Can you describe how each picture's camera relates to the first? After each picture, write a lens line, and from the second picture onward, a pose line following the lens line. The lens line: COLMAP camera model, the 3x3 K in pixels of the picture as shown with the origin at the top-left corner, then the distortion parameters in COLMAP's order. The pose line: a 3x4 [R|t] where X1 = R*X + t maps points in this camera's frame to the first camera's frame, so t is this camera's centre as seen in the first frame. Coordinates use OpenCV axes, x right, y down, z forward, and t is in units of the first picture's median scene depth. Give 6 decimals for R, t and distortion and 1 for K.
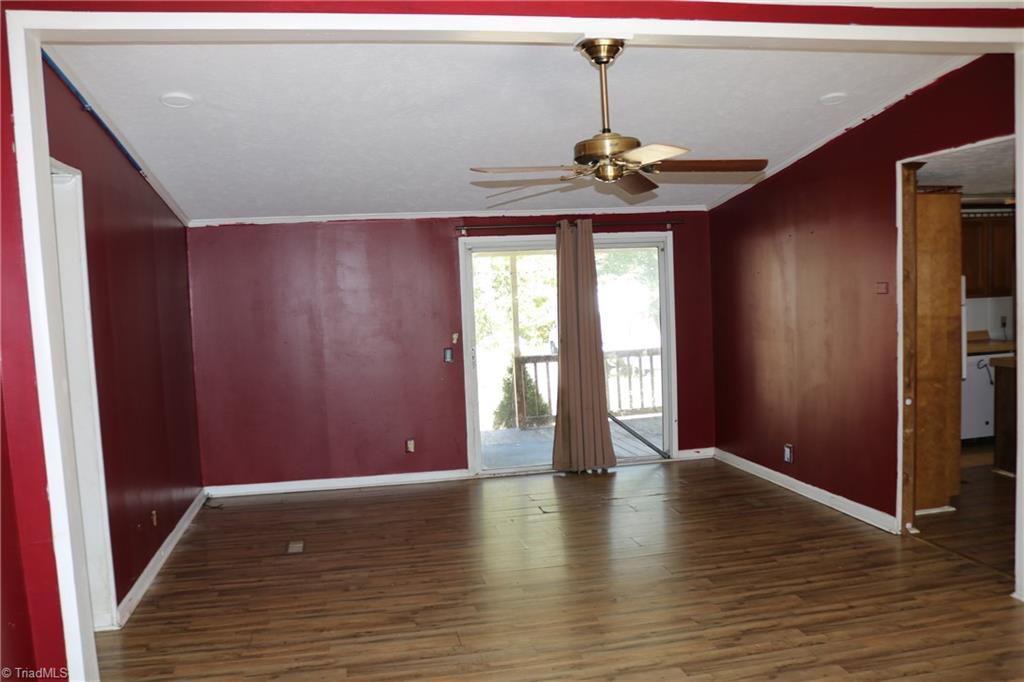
lens RADIAL K [[844.5, 0, 513.2], [0, 844.5, 335.7], [0, 0, 1]] dist [-0.106092, 0.042698]
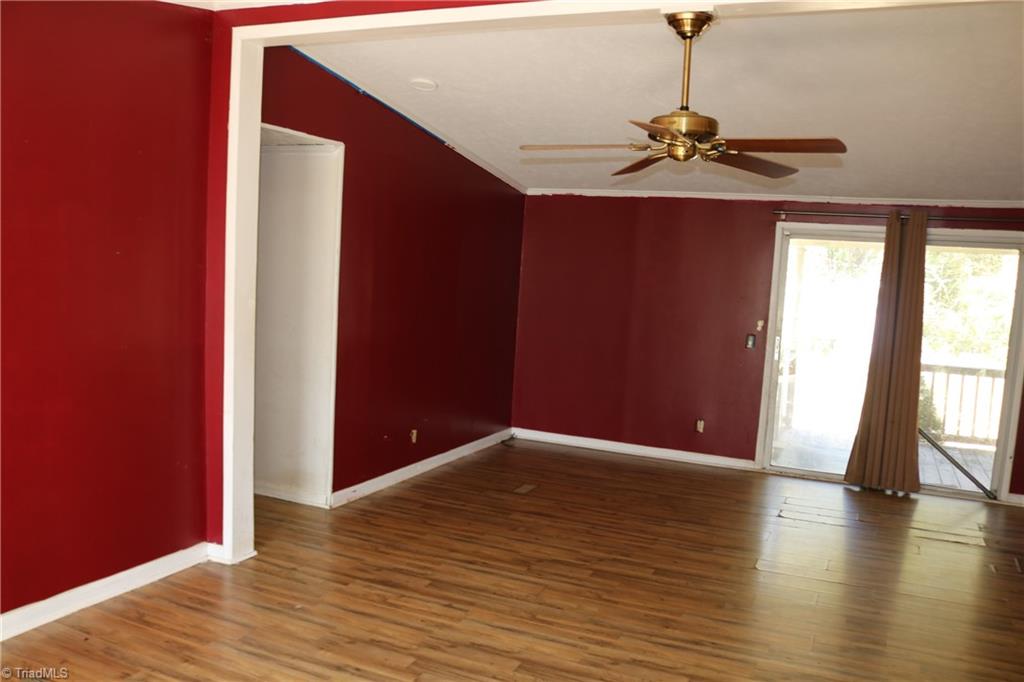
lens RADIAL K [[844.5, 0, 510.8], [0, 844.5, 351.2], [0, 0, 1]] dist [-0.106092, 0.042698]
pose [[0.824271, 0.144294, -0.547501, 0.271317], [-0.120250, 0.989535, 0.079754, -0.011994], [0.553279, 0.000099, 0.832996, 0.051172]]
